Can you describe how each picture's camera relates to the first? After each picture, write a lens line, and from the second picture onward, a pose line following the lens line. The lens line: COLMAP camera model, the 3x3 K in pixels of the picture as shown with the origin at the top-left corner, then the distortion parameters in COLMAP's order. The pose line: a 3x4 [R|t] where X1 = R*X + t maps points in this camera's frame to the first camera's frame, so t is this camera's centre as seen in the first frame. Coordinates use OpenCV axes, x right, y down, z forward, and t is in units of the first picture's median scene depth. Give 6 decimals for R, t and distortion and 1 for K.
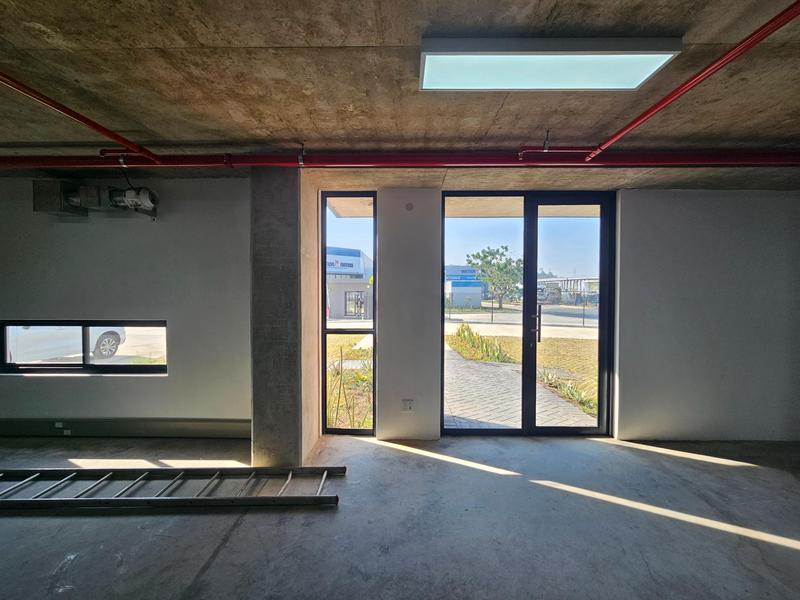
lens RADIAL K [[331.6, 0, 397.7], [0, 331.6, 295.8], [0, 0, 1]] dist [-0.001986, 0.000618]
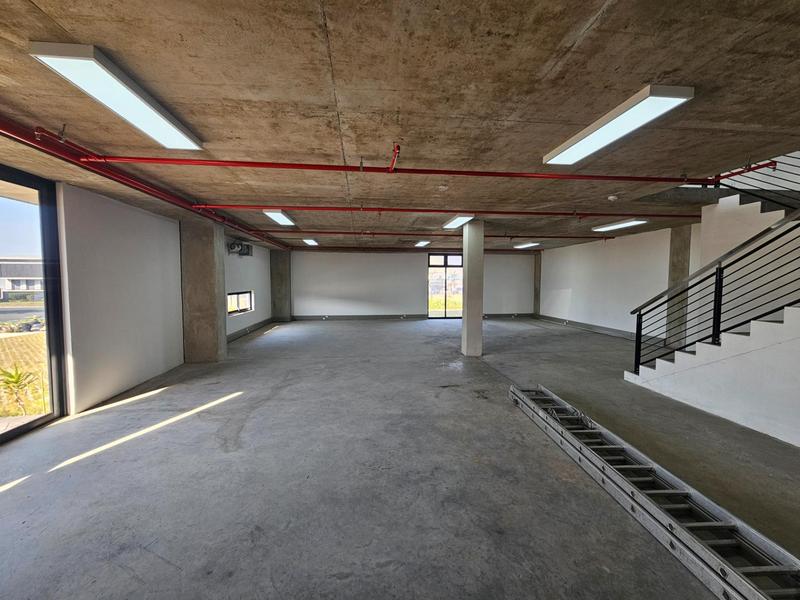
lens RADIAL K [[331.6, 0, 399.3], [0, 331.6, 297.4], [0, 0, 1]] dist [-0.001986, 0.000618]
pose [[-0.130005, -0.057614, 0.989838, -0.626156], [0.022985, 0.997867, 0.061100, 0.008841], [-0.991247, 0.030695, -0.128404, 0.081295]]
